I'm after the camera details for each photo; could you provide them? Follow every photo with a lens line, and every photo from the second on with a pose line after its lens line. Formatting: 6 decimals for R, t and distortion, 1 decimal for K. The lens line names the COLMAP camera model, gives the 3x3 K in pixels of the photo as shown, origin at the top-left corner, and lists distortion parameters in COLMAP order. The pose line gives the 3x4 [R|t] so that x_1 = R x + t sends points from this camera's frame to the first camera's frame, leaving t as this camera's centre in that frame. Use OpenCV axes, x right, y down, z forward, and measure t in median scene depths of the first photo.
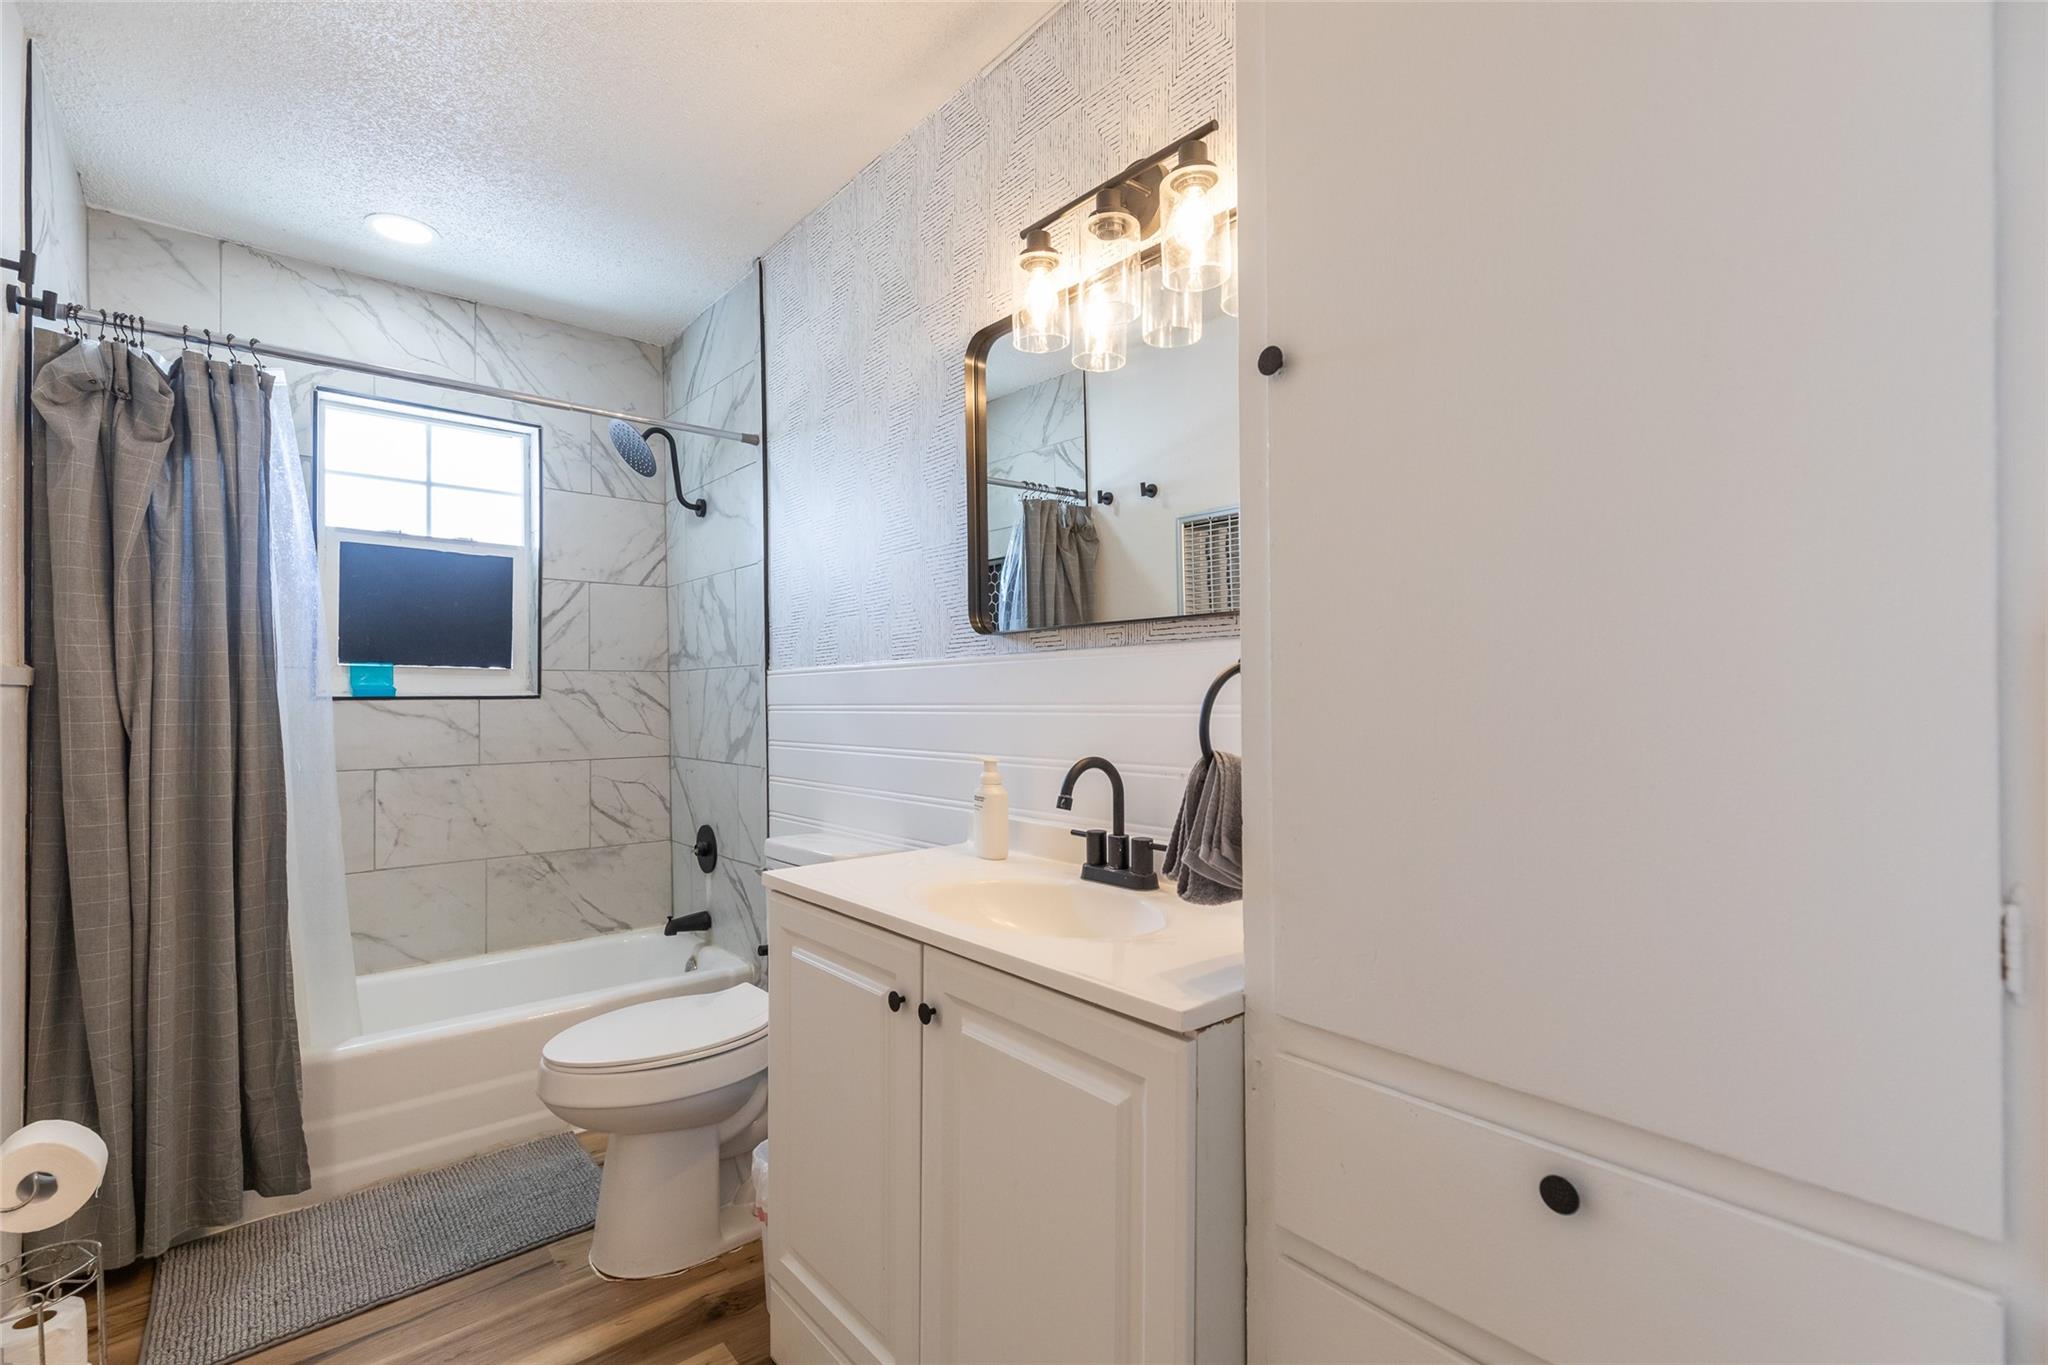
lens RADIAL K [[931.5, 0, 1025.6], [0, 931.5, 689.1], [0, 0, 1]] dist [0.003575, 0.000217]
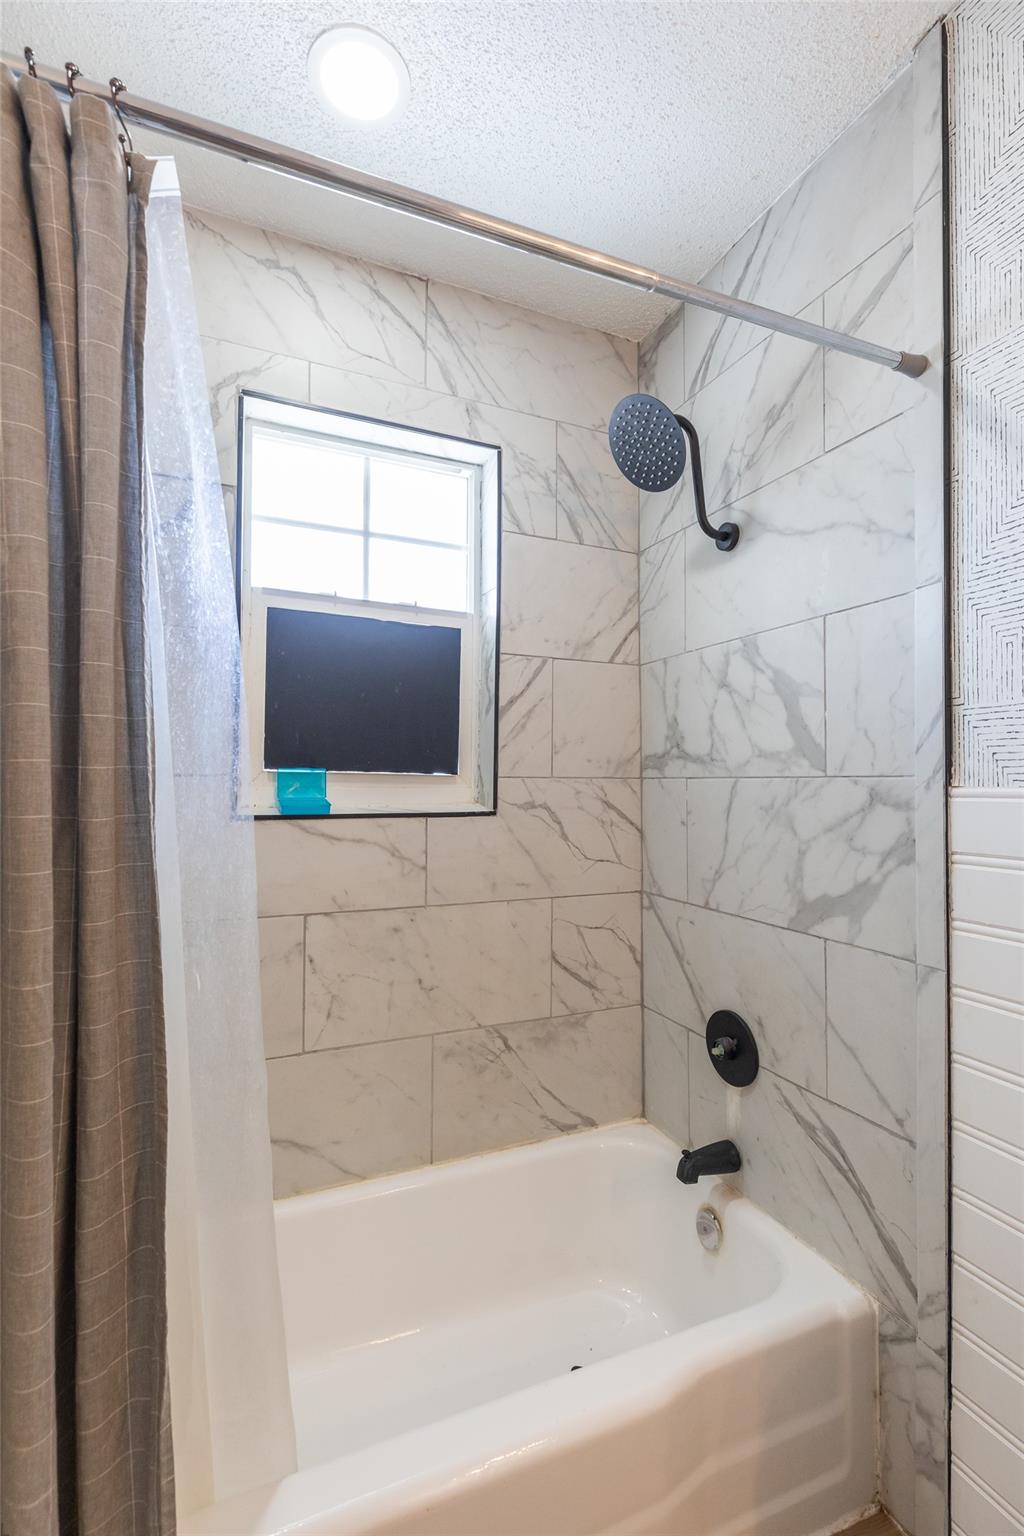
lens RADIAL K [[698.6, 0, 510.1], [0, 698.6, 771.9], [0, 0, 1]] dist [0.003575, 0.000217]
pose [[0.957646, 0.005776, -0.287889, -0.361457], [-0.007818, 0.999952, -0.005944, -0.021985], [0.287840, 0.007943, 0.957645, 0.487558]]
